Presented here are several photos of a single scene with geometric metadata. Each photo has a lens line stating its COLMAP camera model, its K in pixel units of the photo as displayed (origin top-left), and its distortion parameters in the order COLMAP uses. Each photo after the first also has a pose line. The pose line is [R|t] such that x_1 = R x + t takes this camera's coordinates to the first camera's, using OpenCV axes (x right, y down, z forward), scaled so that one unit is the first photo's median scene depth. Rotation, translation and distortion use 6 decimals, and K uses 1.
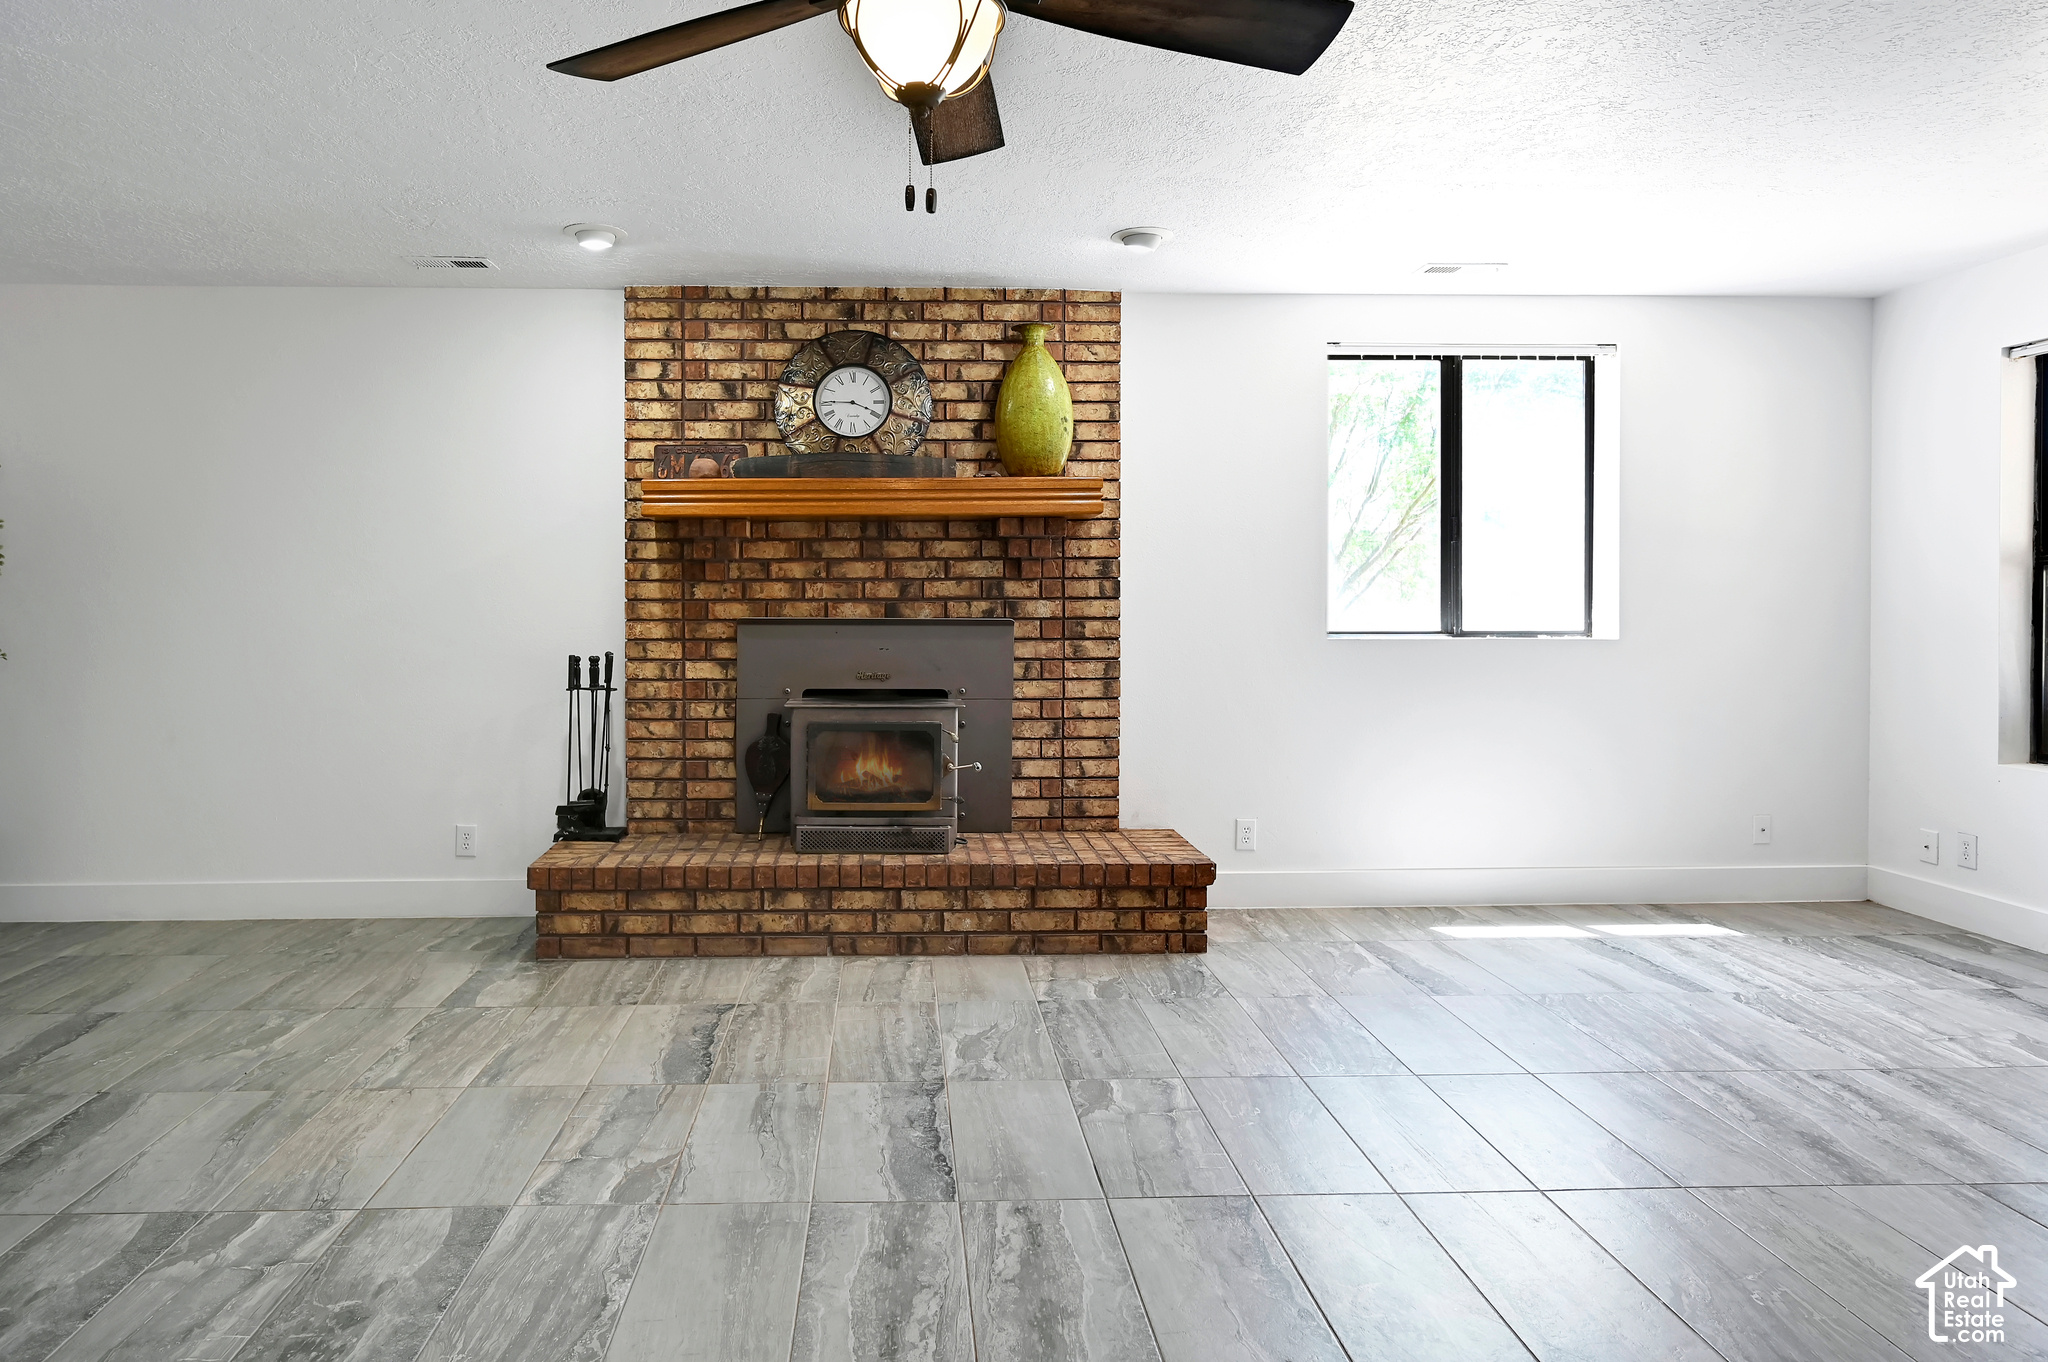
lens RADIAL K [[1197.0, 0, 1024.1], [0, 1197.0, 608.7], [0, 0, 1]] dist [-0.001417, 0.000631]
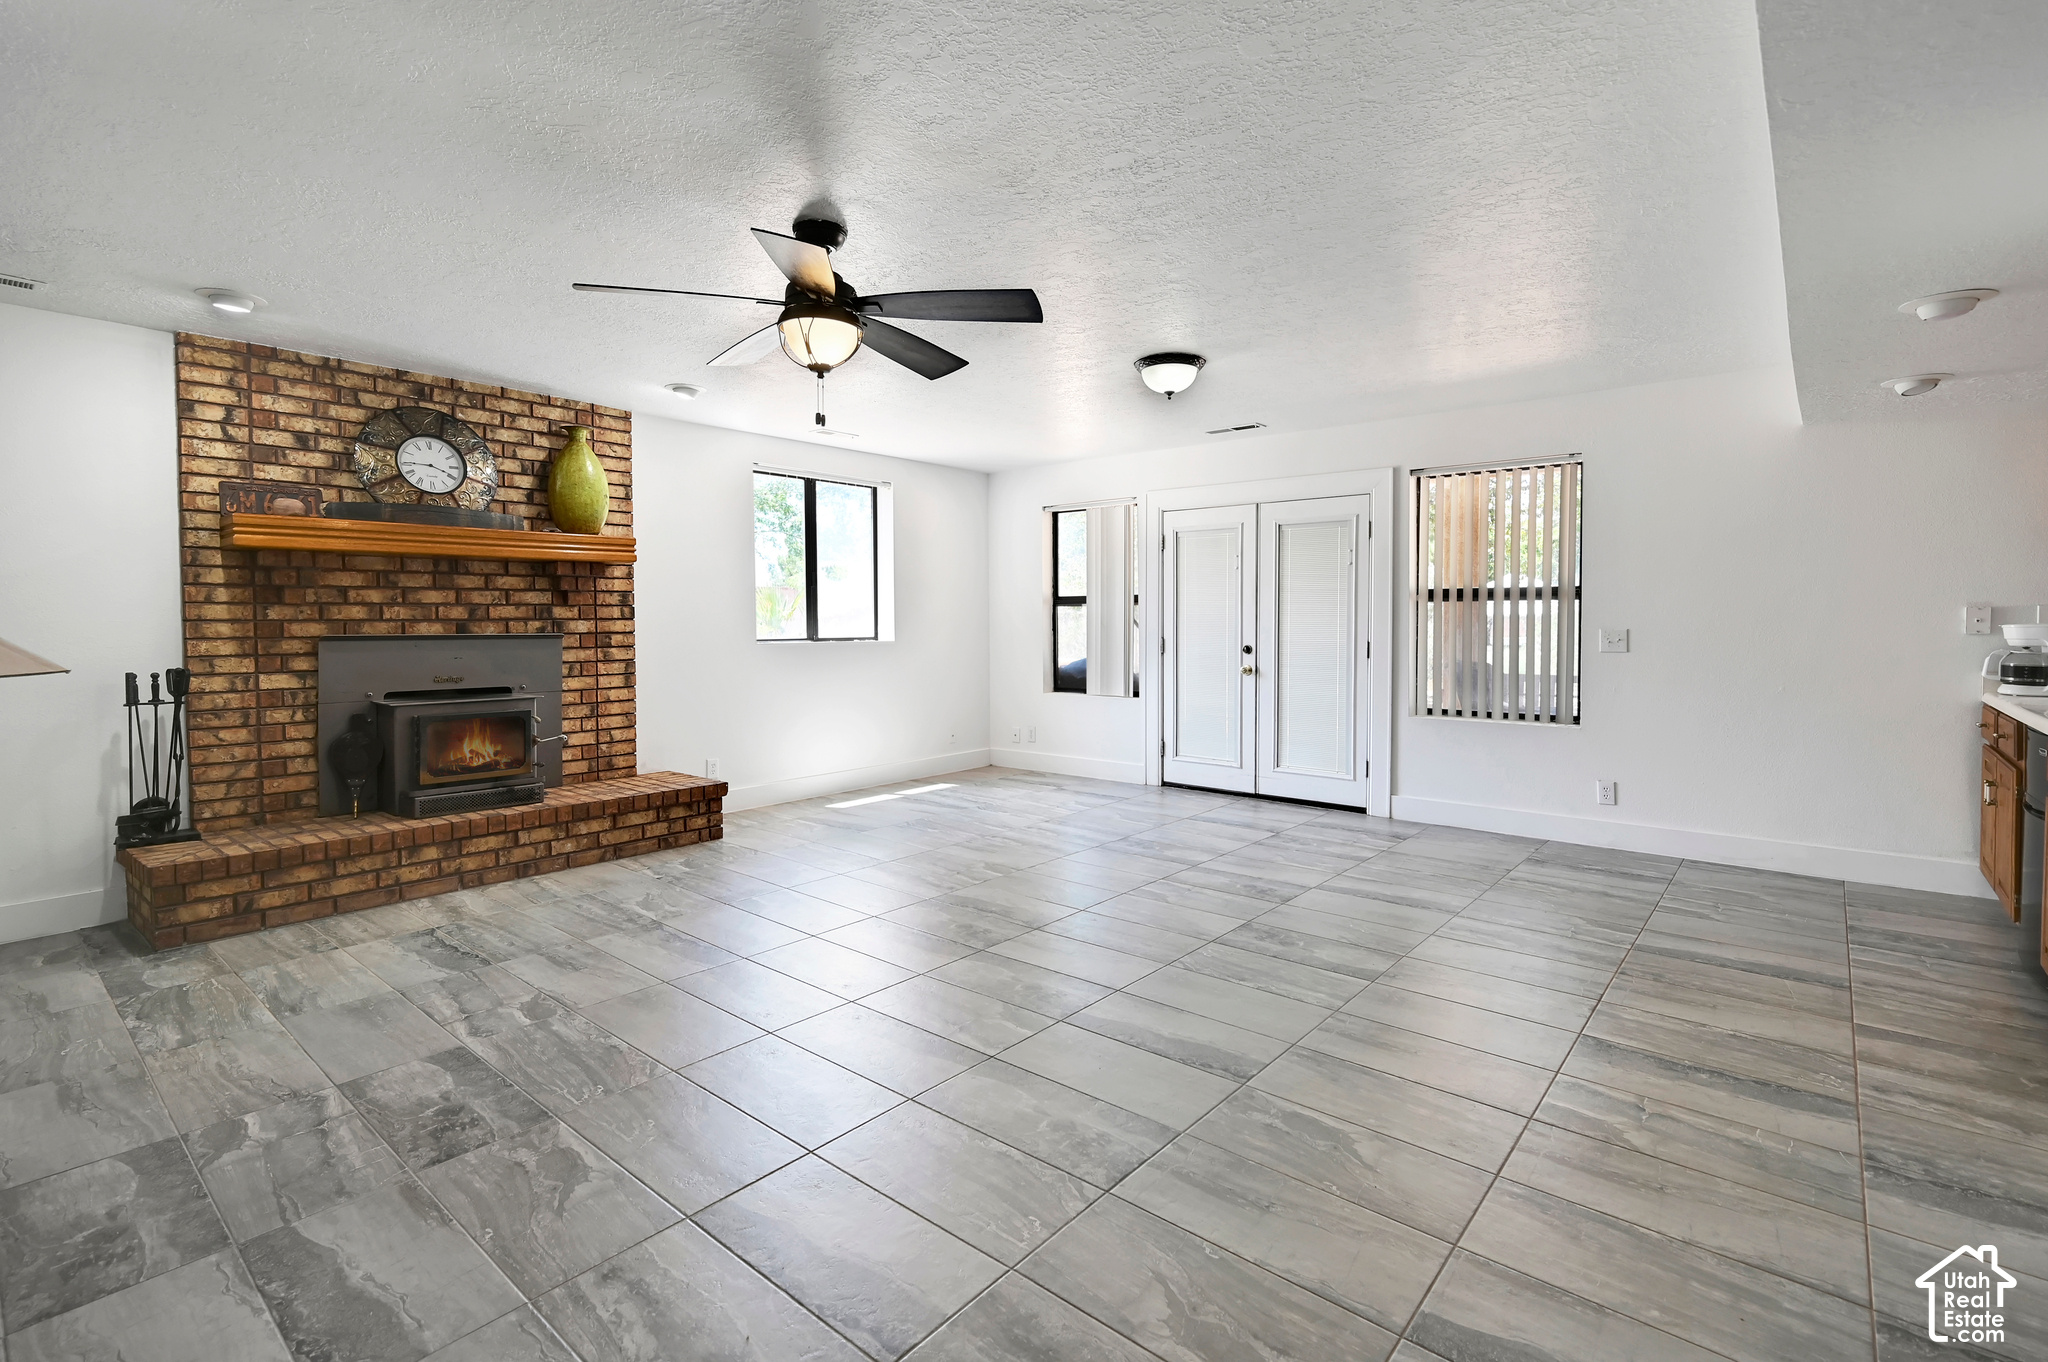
lens RADIAL K [[944.9, 0, 1024.0], [0, 944.9, 628.8], [0, 0, 1]] dist [0.000337, 0.000106]
pose [[0.672340, -0.007154, 0.740208, -0.462078], [0.007360, 0.999968, 0.002978, 0.003353], [-0.740206, 0.003446, 0.672372, -0.143897]]
